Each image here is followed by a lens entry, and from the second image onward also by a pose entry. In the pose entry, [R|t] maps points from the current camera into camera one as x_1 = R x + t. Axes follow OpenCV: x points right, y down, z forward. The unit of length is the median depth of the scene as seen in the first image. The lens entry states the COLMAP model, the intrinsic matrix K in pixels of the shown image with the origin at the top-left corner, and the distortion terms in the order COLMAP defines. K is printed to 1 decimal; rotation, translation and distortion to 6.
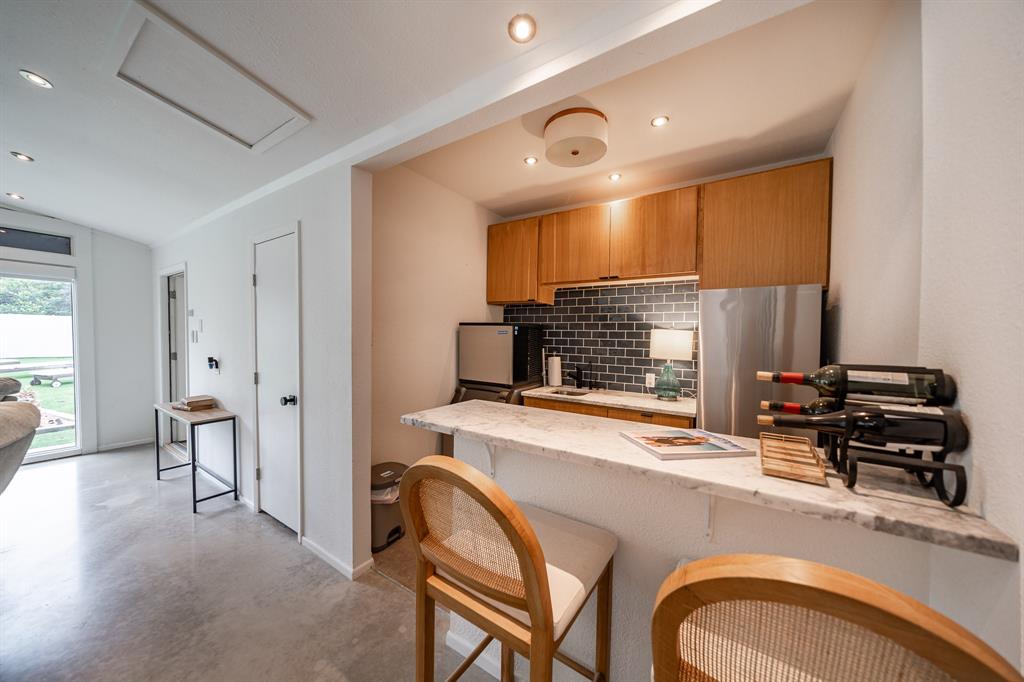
lens RADIAL K [[353.4, 0, 508.7], [0, 353.4, 338.0], [0, 0, 1]] dist [-0.000866, -0.000130]
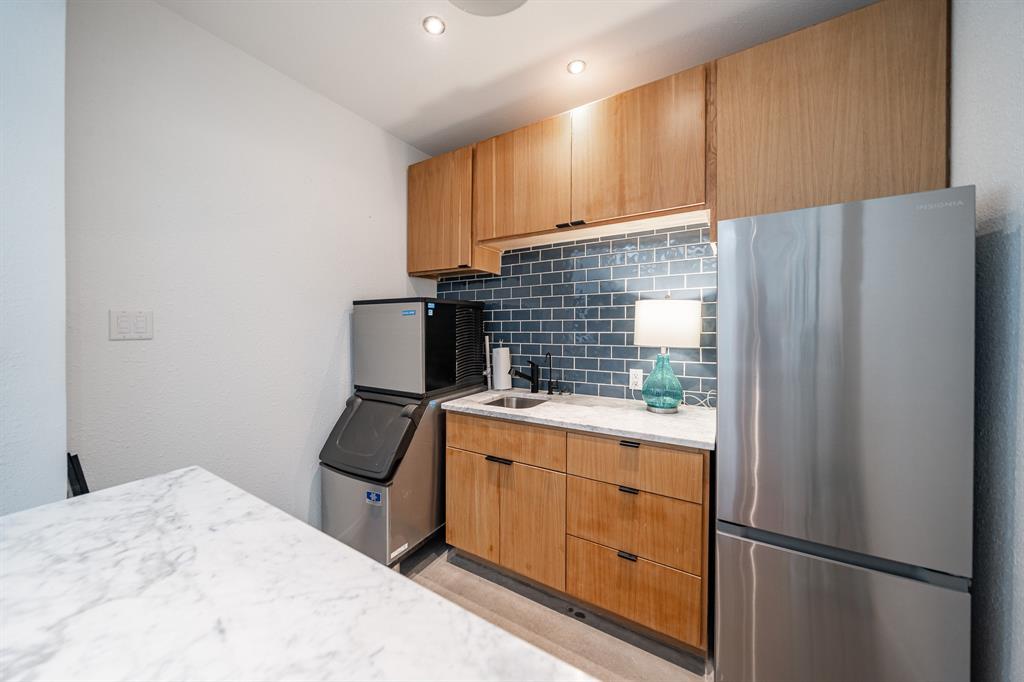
lens RADIAL K [[353.4, 0, 515.0], [0, 353.4, 337.5], [0, 0, 1]] dist [-0.000866, -0.000130]
pose [[0.998634, -0.028703, 0.043661, 0.138356], [0.027454, 0.999204, 0.028942, 0.014984], [-0.044457, -0.027704, 0.998627, 0.328331]]
